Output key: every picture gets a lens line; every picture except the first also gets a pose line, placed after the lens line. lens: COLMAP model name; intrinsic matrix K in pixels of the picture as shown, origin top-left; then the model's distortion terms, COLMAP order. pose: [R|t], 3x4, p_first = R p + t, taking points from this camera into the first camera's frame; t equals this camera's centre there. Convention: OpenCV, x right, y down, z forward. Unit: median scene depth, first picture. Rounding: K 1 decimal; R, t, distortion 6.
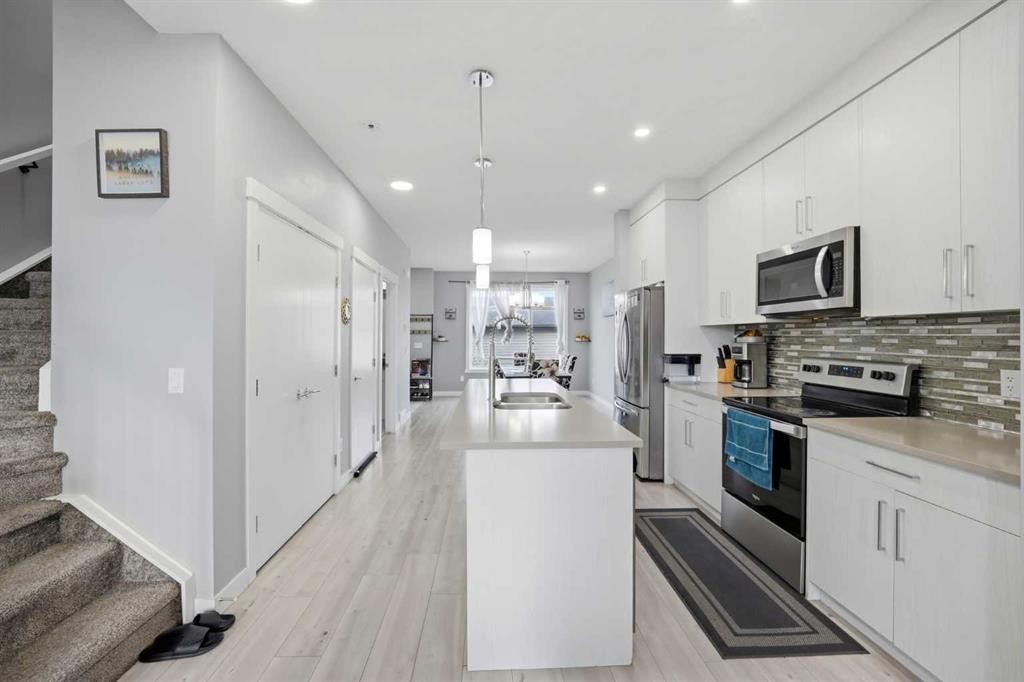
lens RADIAL K [[429.1, 0, 522.1], [0, 429.1, 339.0], [0, 0, 1]] dist [-0.024577, 0.004367]
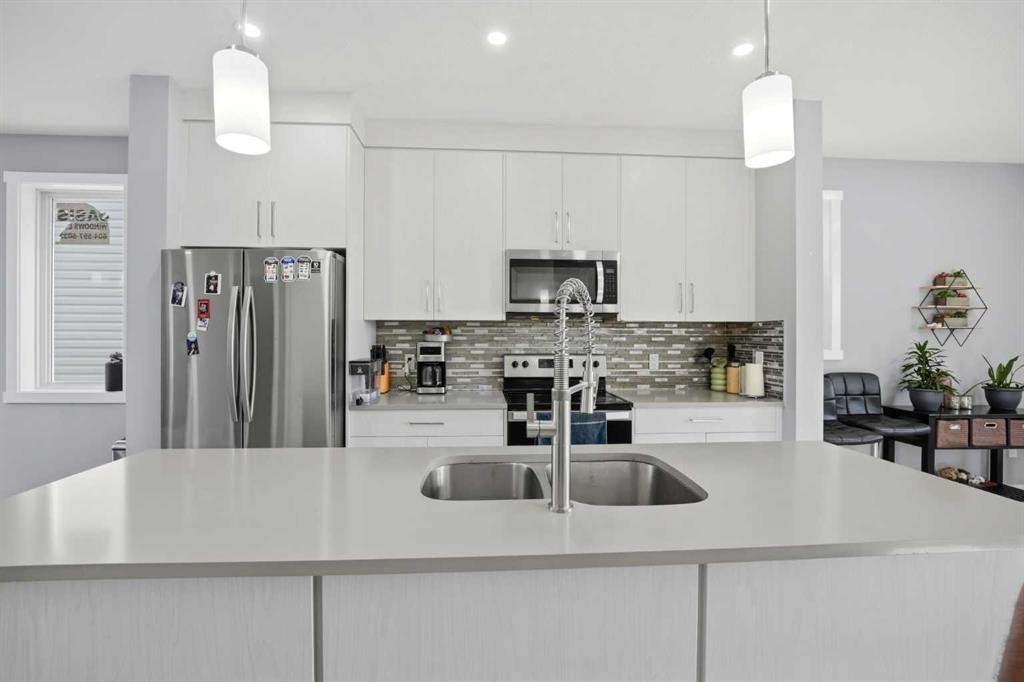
lens RADIAL K [[429.1, 0, 511.7], [0, 429.1, 339.0], [0, 0, 1]] dist [-0.024577, 0.004367]
pose [[0.017992, -0.004746, 0.999827, -0.359516], [0.002800, 0.999985, 0.004696, -0.000752], [-0.999834, 0.002716, 0.018005, 0.838715]]
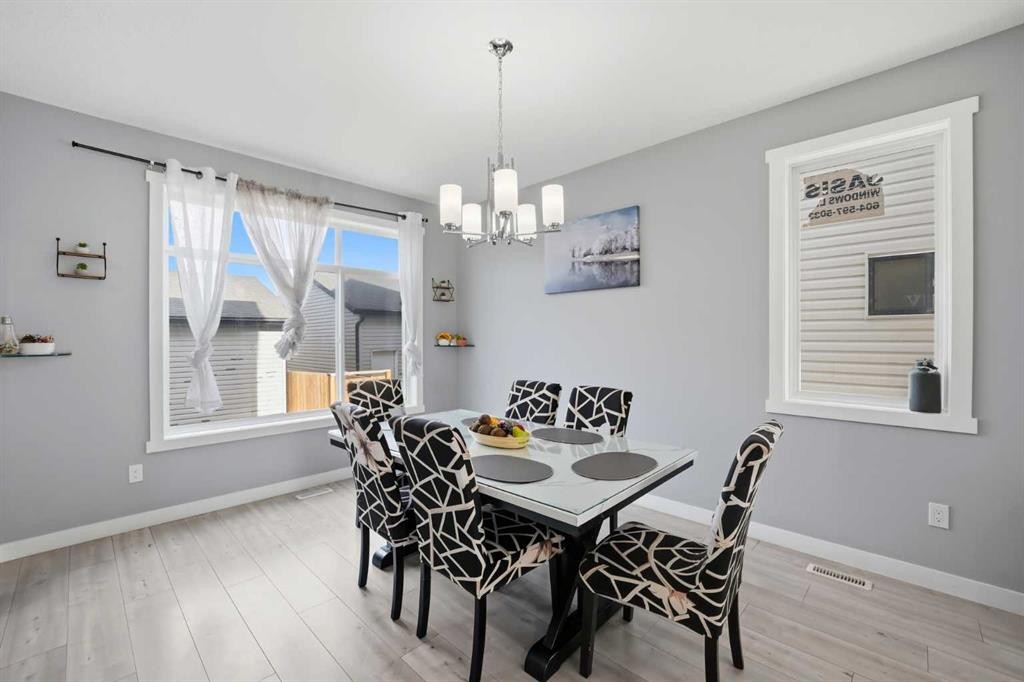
lens RADIAL K [[429.1, 0, 514.6], [0, 429.1, 340.4], [0, 0, 1]] dist [-0.024577, 0.004367]
pose [[0.748976, -0.011810, 0.662491, -0.378831], [0.010020, 0.999929, 0.006497, -0.008861], [-0.662521, 0.001773, 0.749041, 1.652464]]
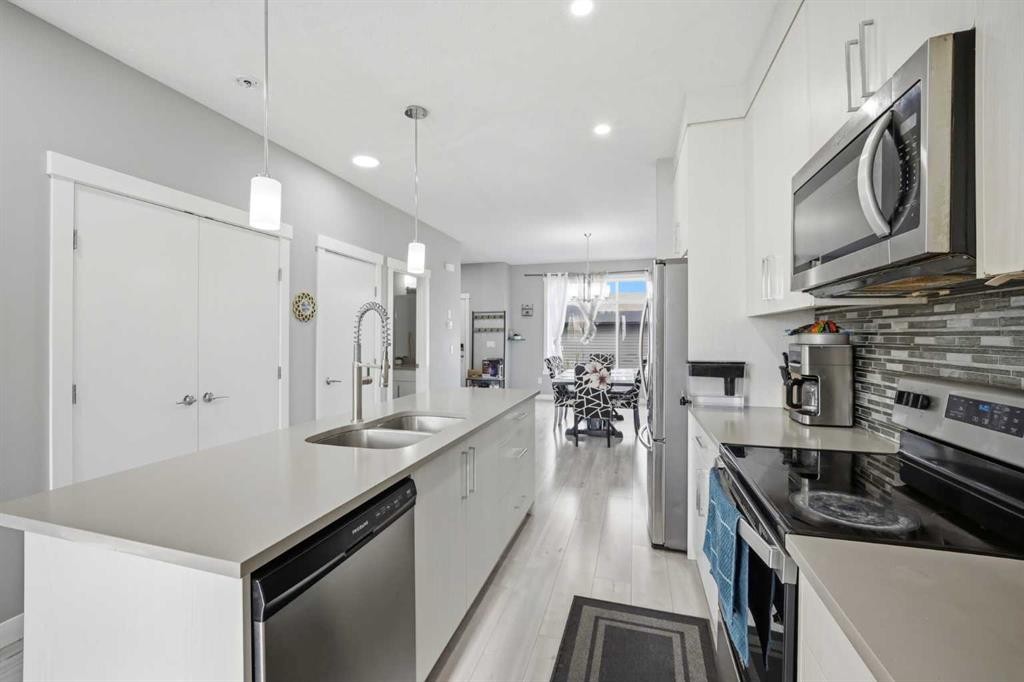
lens RADIAL K [[429.1, 0, 517.2], [0, 429.1, 338.2], [0, 0, 1]] dist [-0.024577, 0.004367]
pose [[0.940518, -0.000013, -0.339743, 0.354011], [0.000734, 0.999998, 0.001994, -0.001013], [0.339743, -0.002125, 0.940516, 0.339133]]
